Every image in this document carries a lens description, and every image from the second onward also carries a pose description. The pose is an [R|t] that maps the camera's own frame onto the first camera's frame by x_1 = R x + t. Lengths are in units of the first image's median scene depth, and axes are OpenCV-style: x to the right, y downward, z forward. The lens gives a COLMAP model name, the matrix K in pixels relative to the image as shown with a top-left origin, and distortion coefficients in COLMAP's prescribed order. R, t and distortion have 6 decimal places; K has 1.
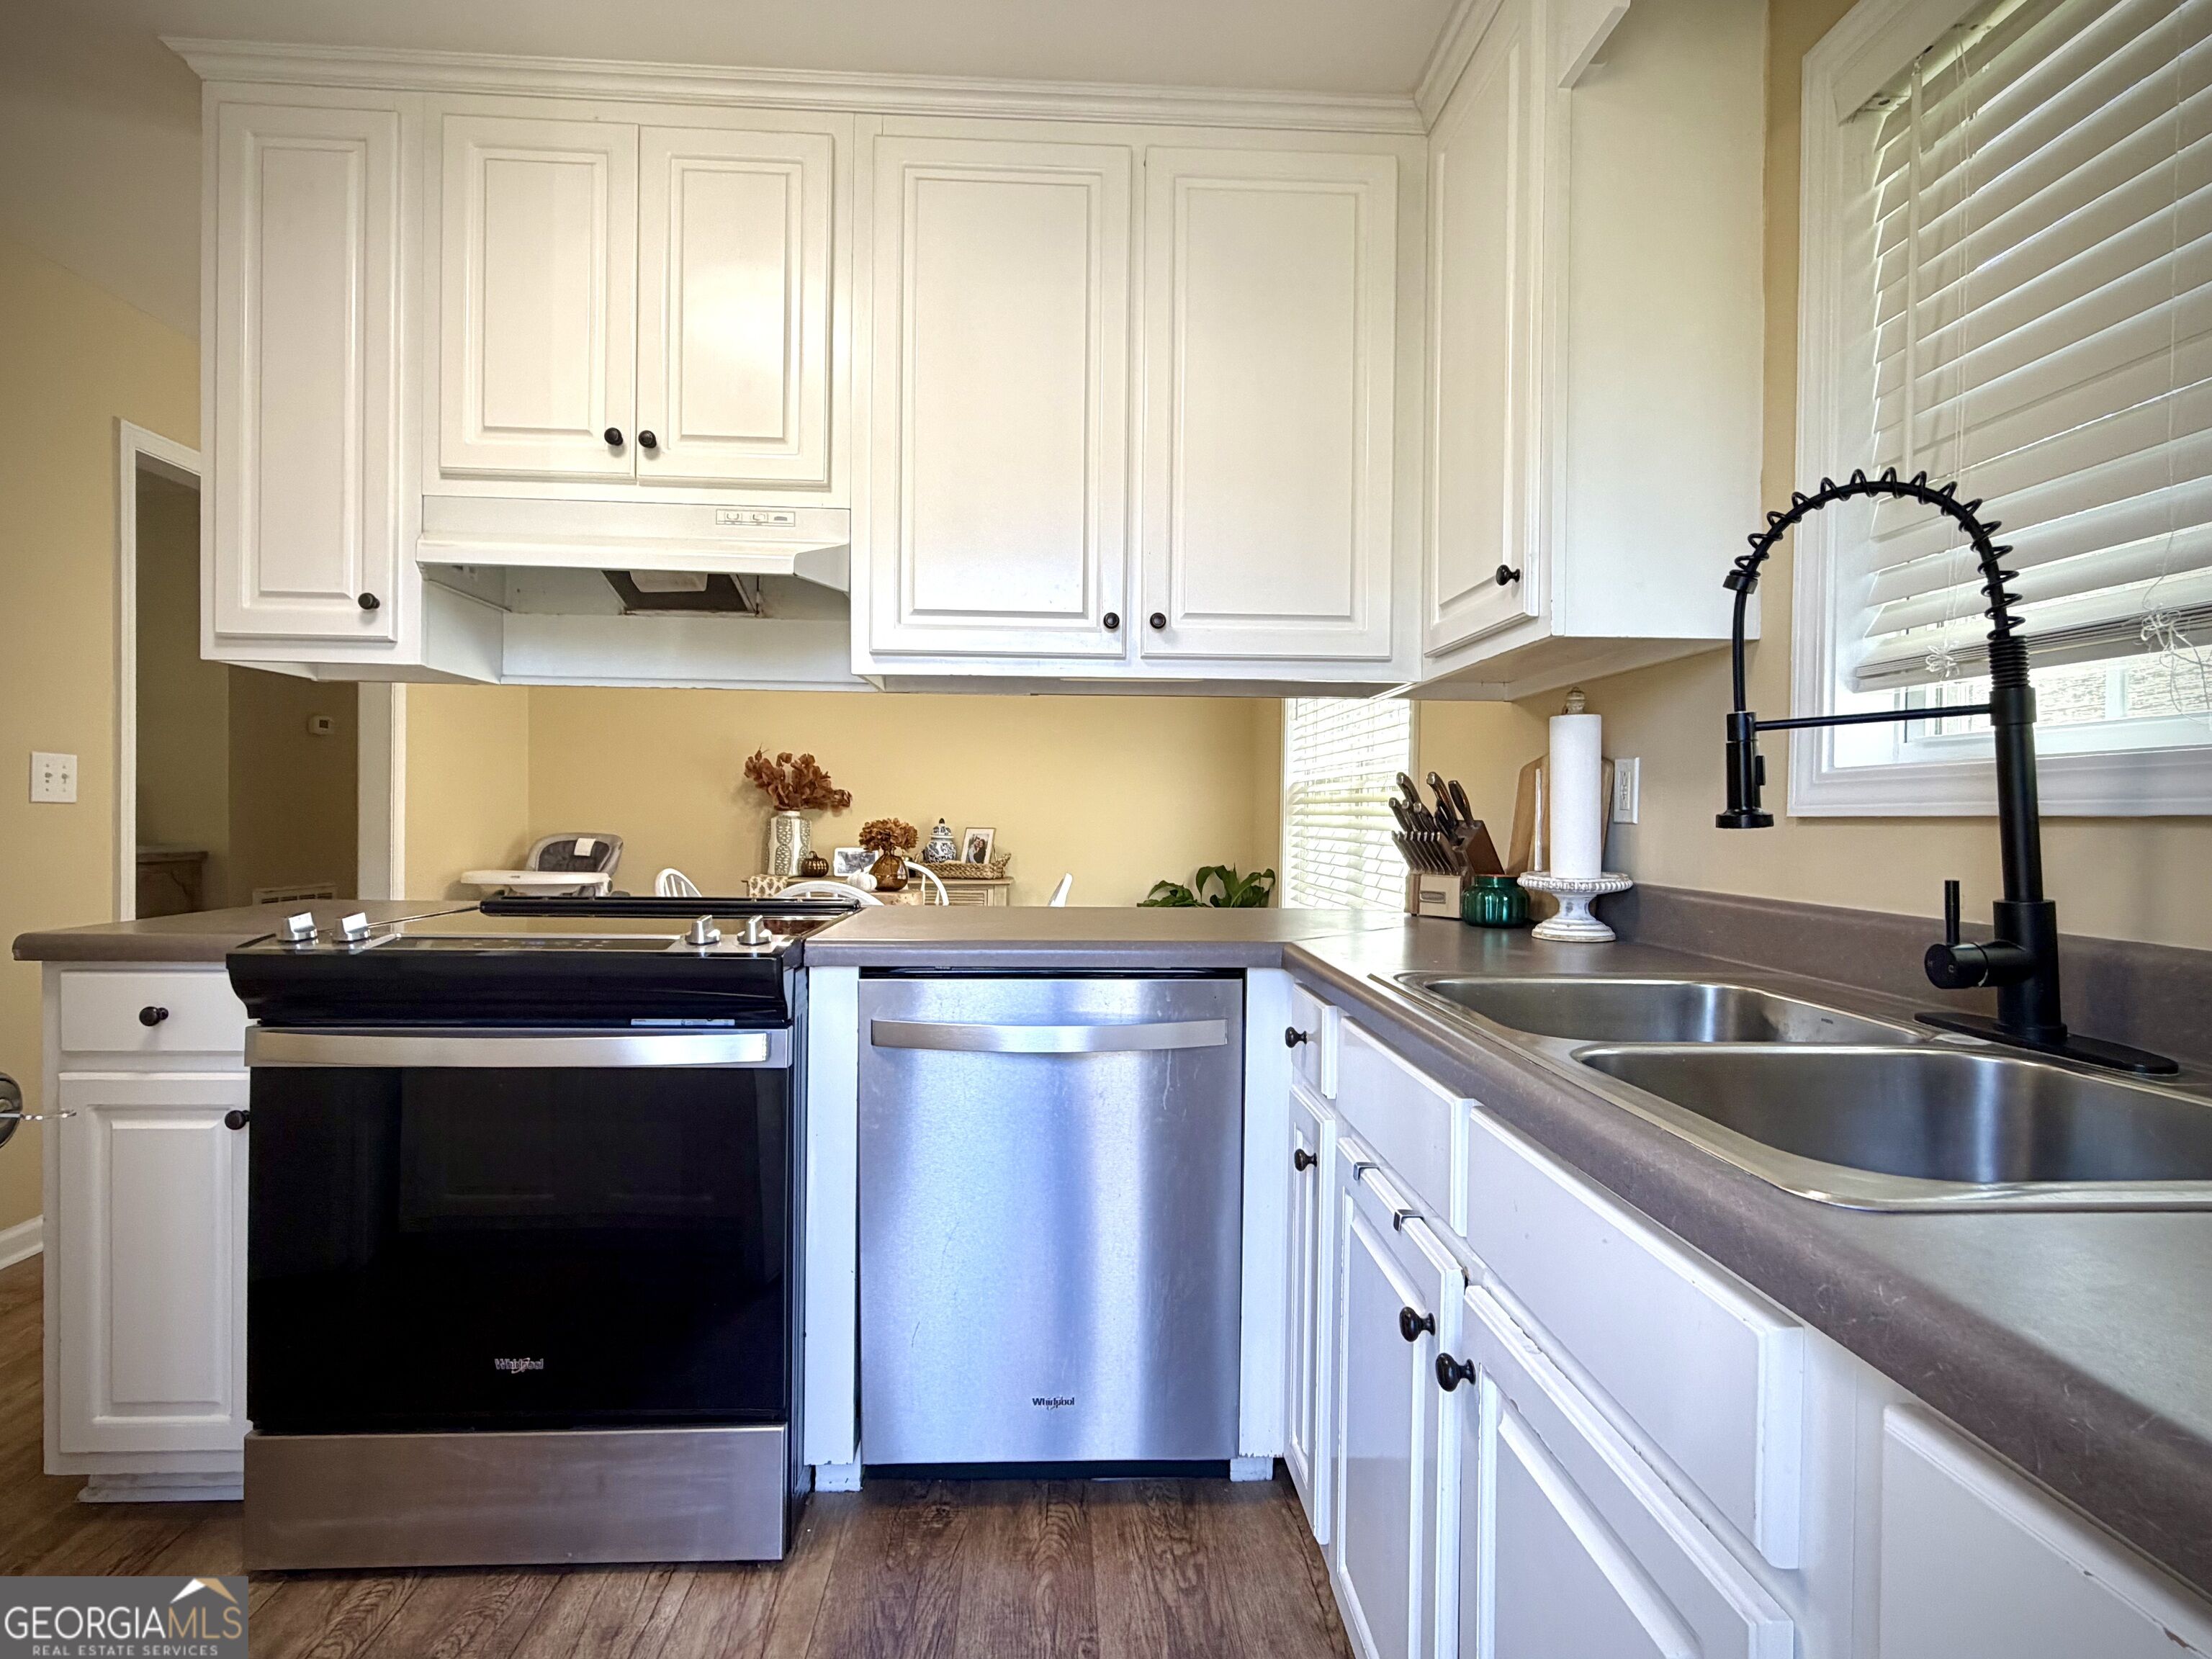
lens RADIAL K [[1092.7, 0, 1099.8], [0, 1092.7, 825.3], [0, 0, 1]] dist [0.002226, -0.000490]
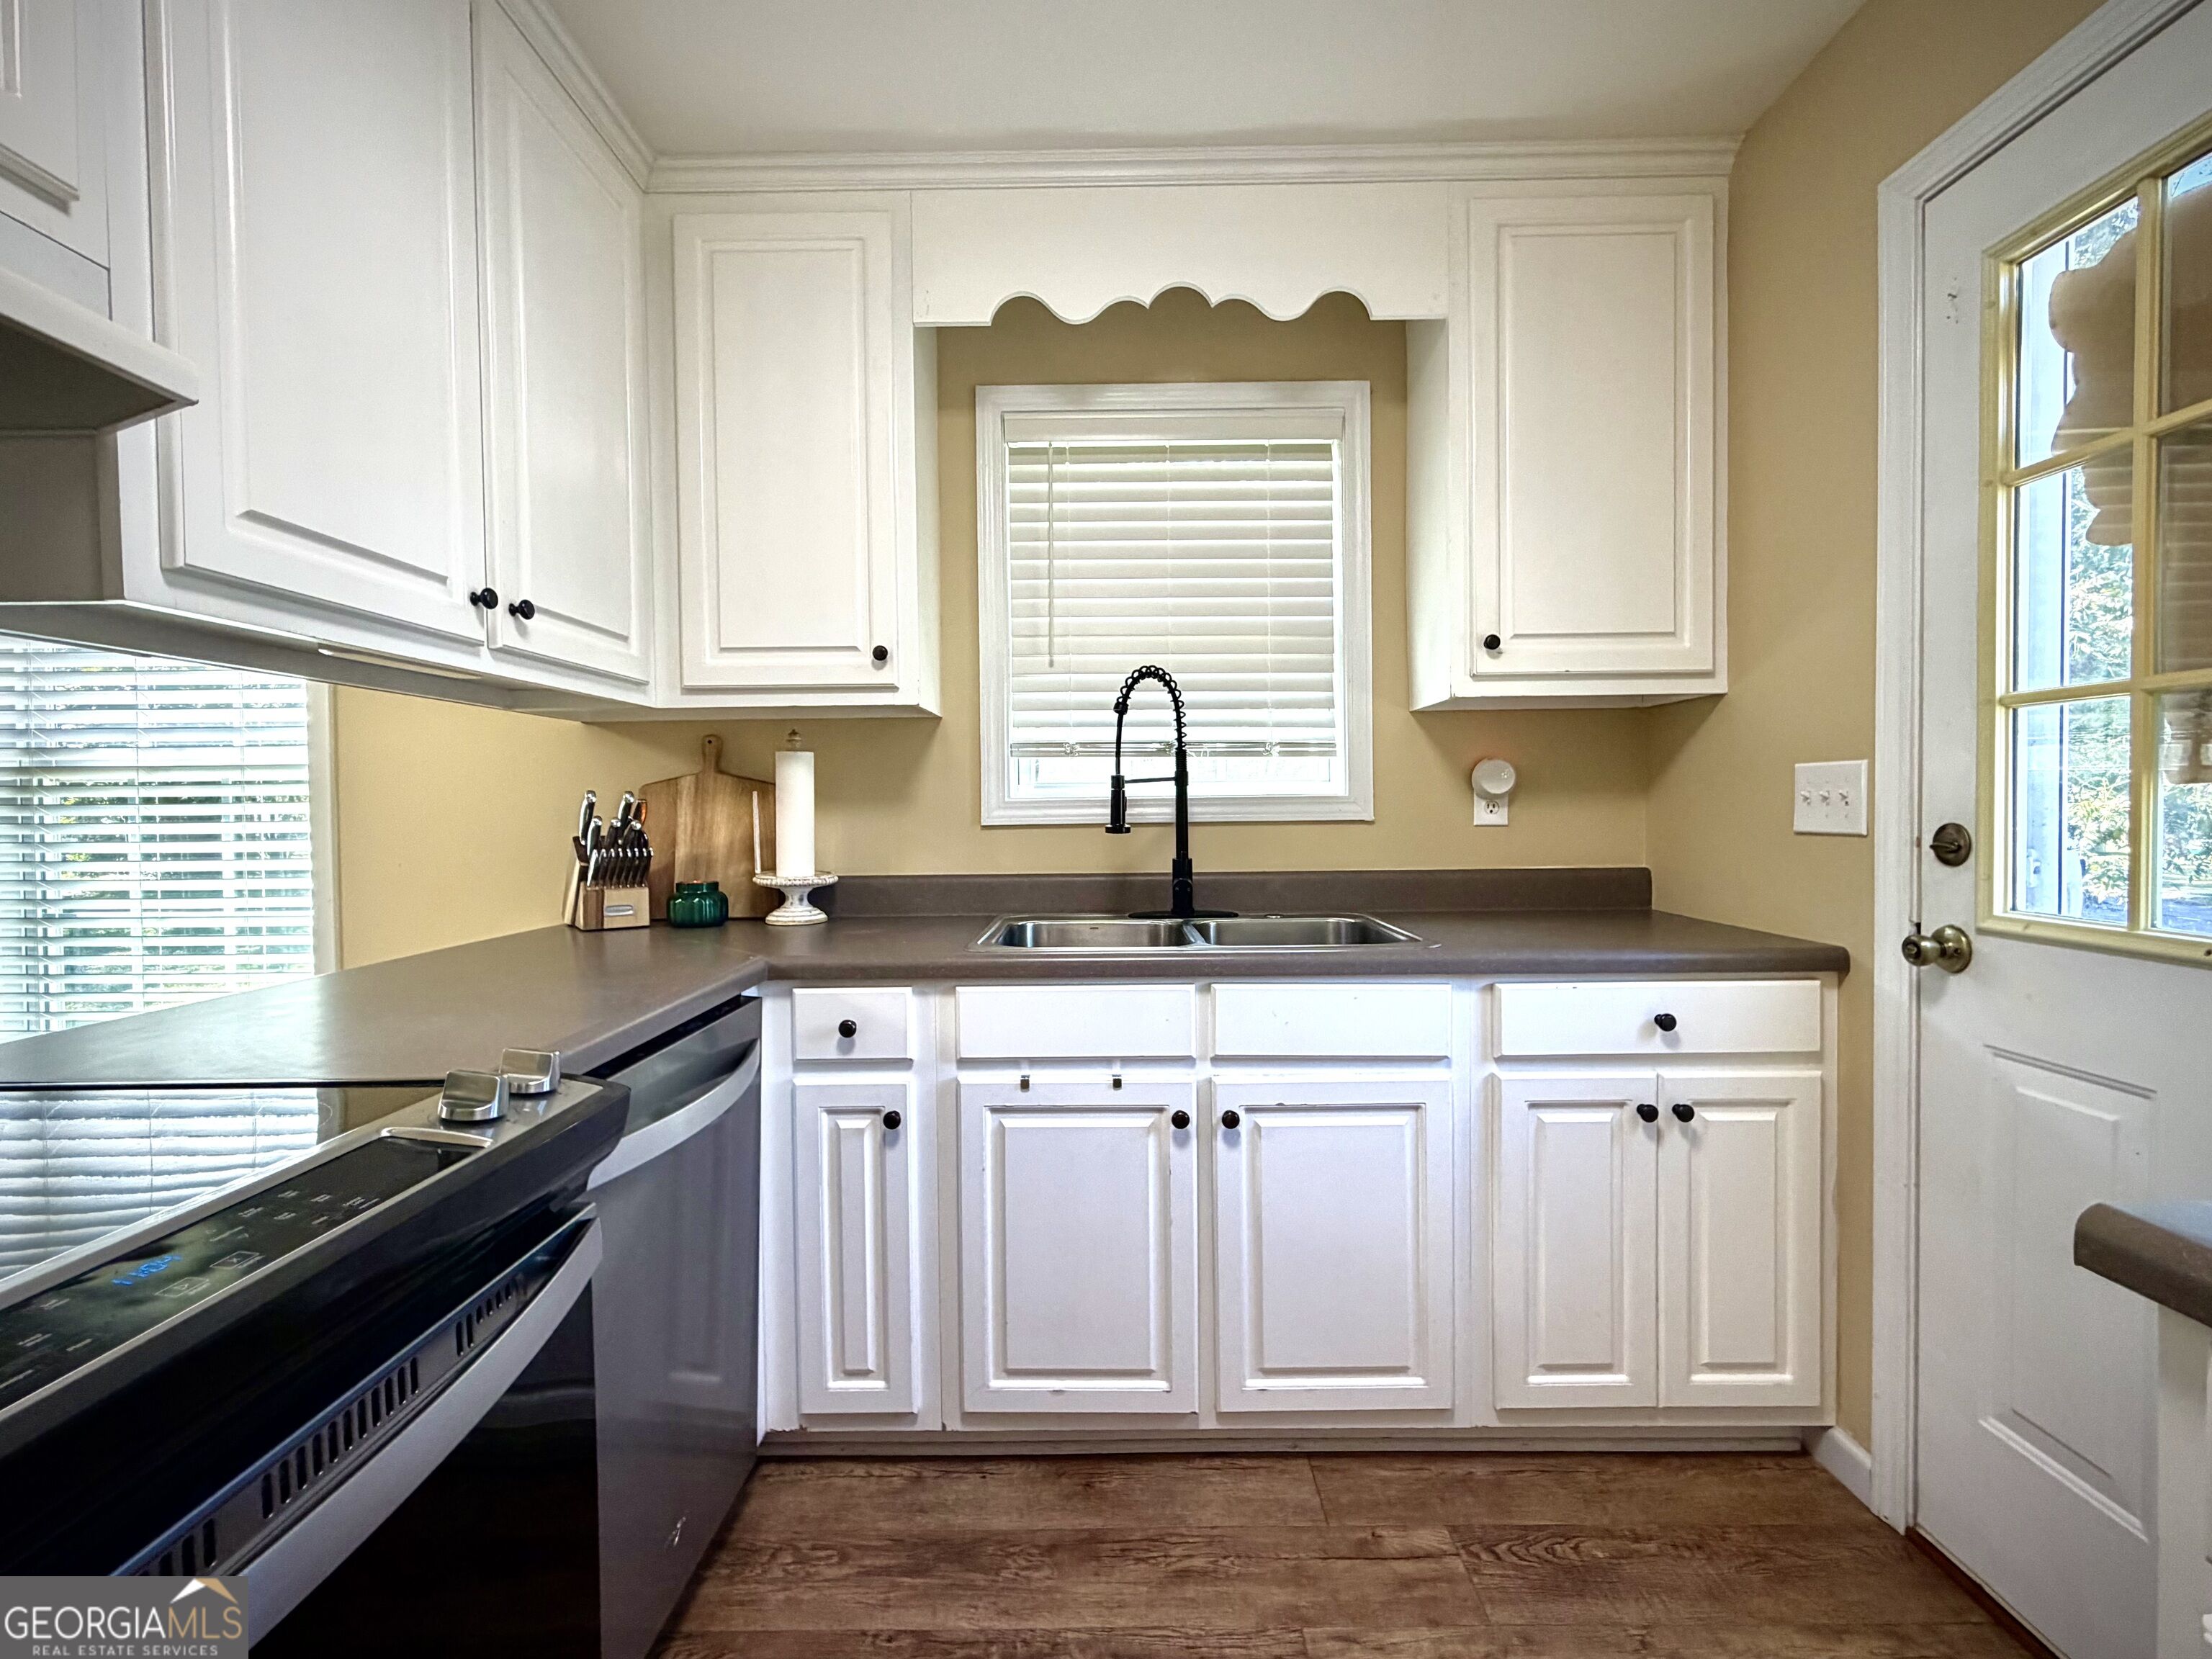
lens RADIAL K [[985.4, 0, 1104.2], [0, 985.4, 822.9], [0, 0, 1]] dist [0.000955, 0.000617]
pose [[0.059707, -0.032257, 0.997695, -0.847742], [0.022907, 0.999259, 0.030937, -0.050297], [-0.997953, 0.021007, 0.060401, 0.663431]]
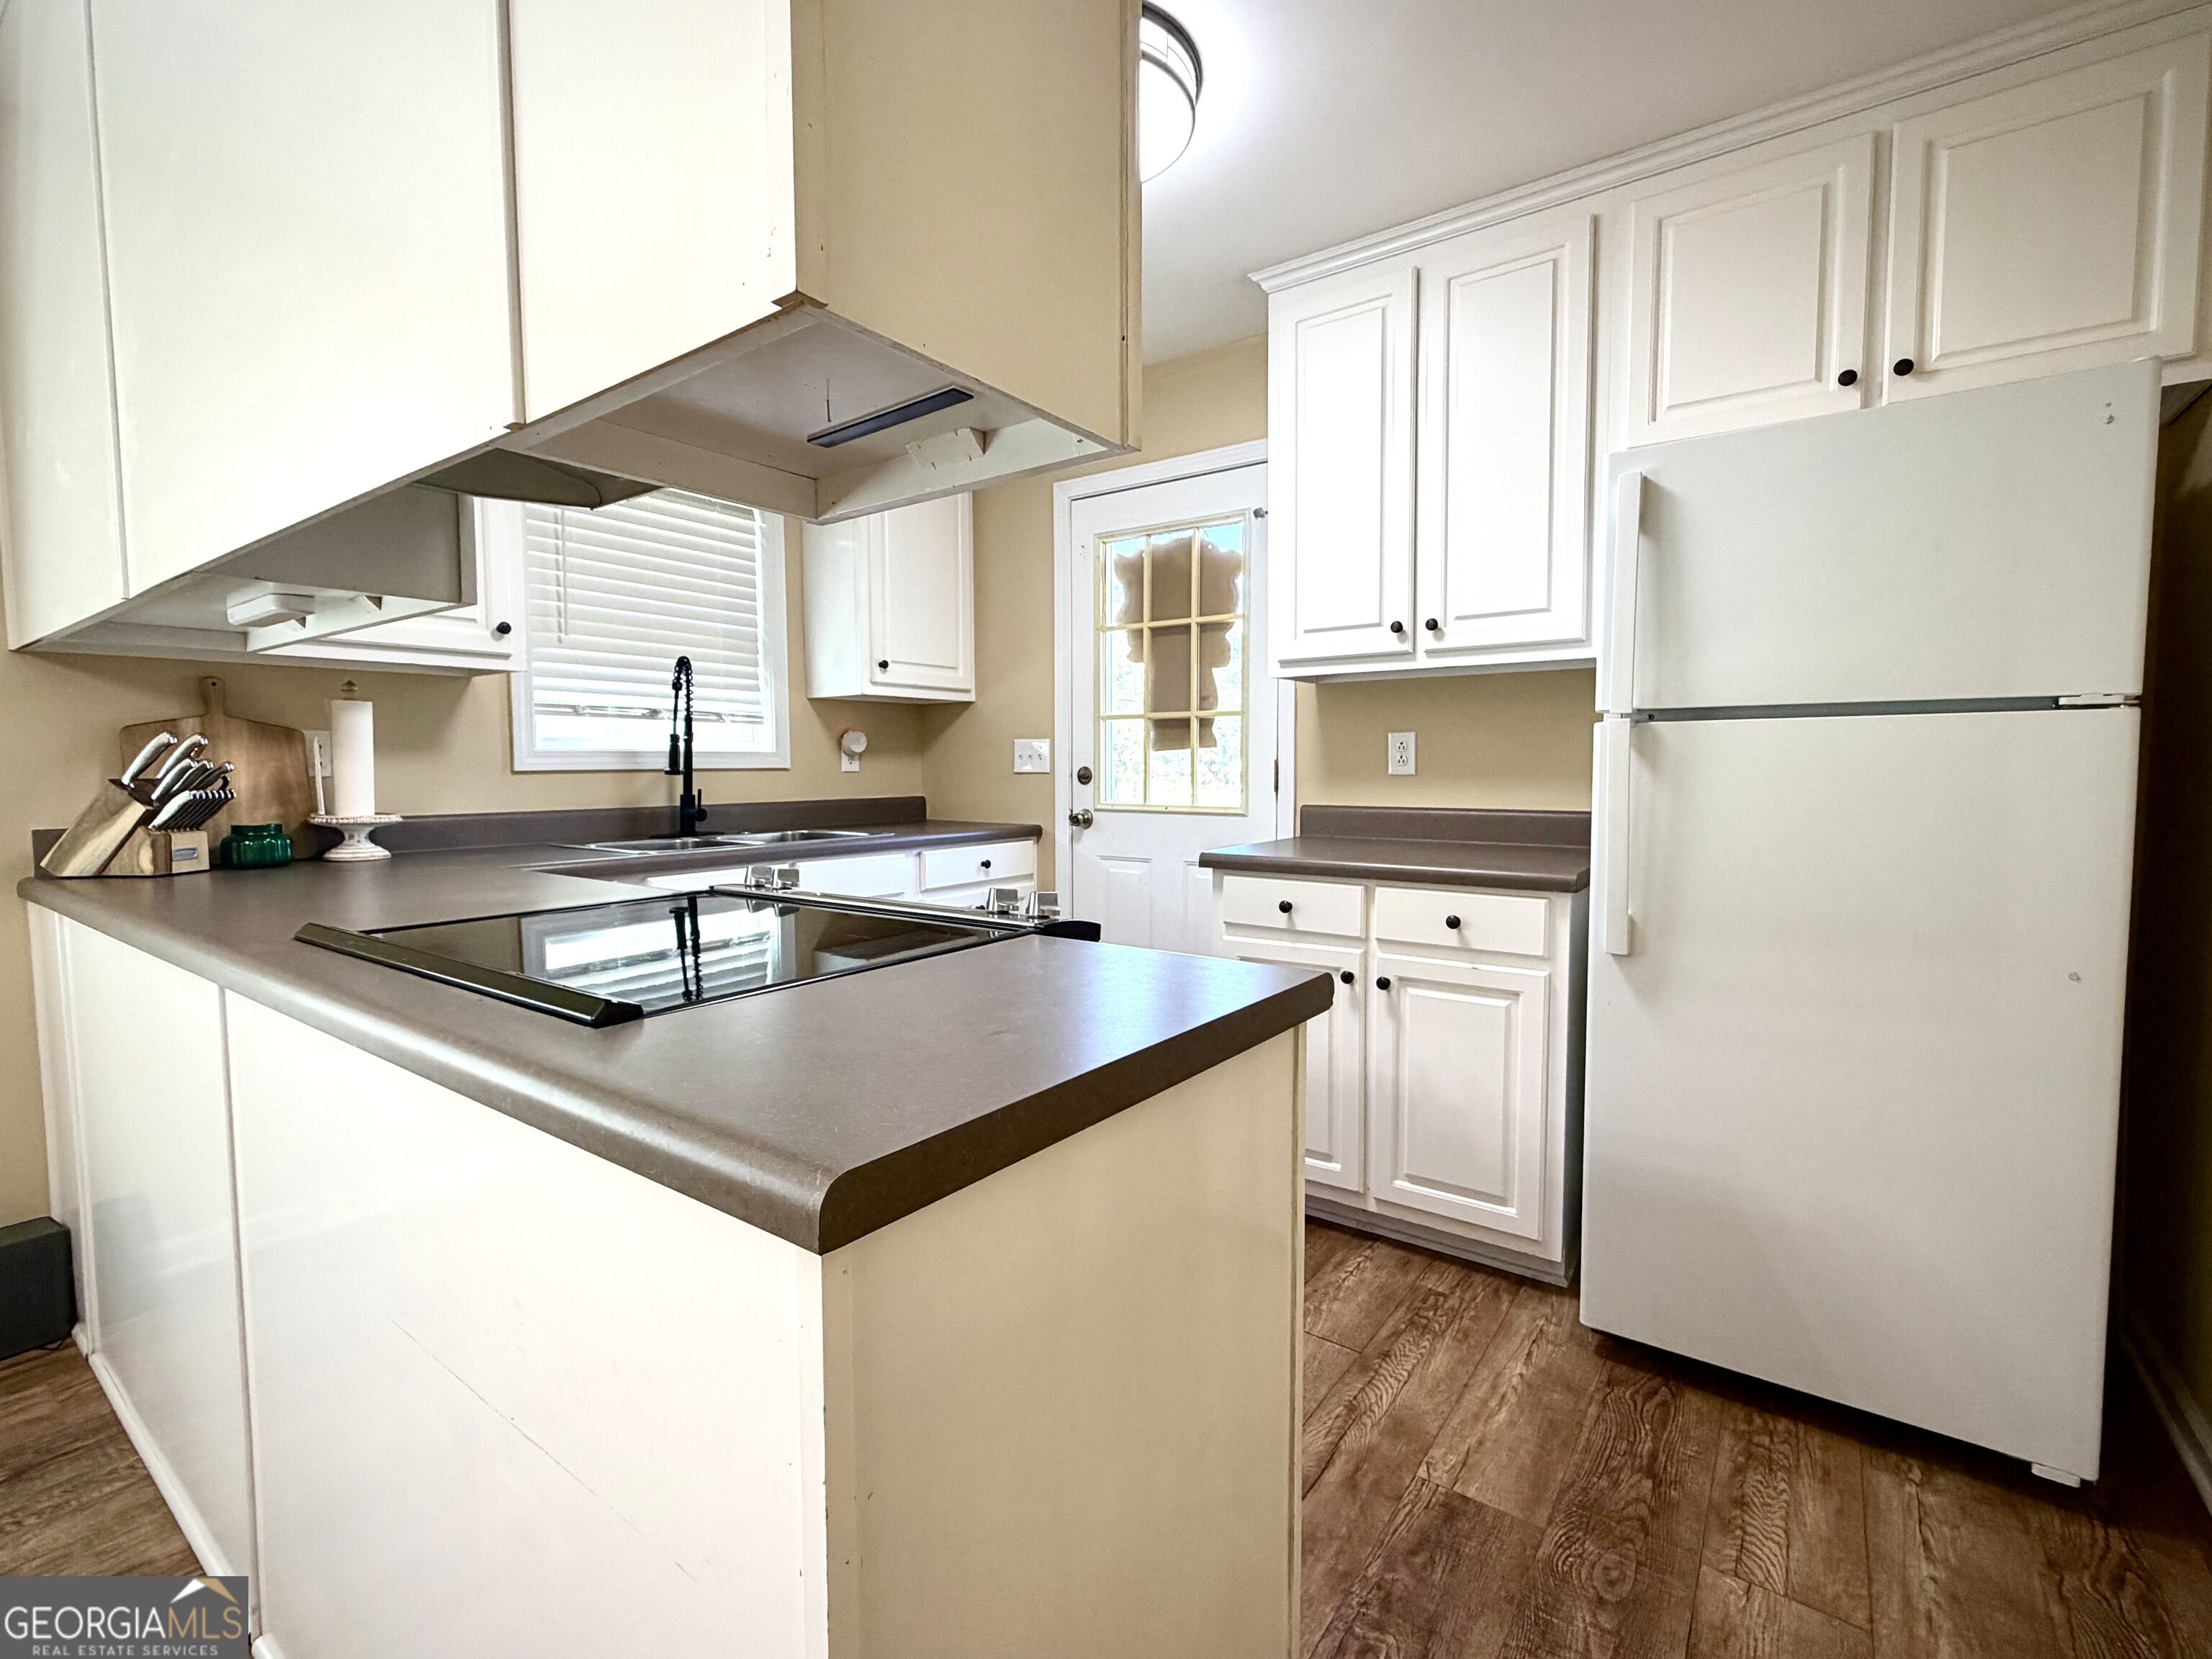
lens RADIAL K [[985.4, 0, 1104.2], [0, 985.4, 822.9], [0, 0, 1]] dist [0.000955, 0.000617]
pose [[-0.777276, -0.048126, 0.627317, -1.314852], [0.000162, 0.997055, 0.076692, -0.047348], [-0.629160, 0.059712, -0.774979, 1.631161]]
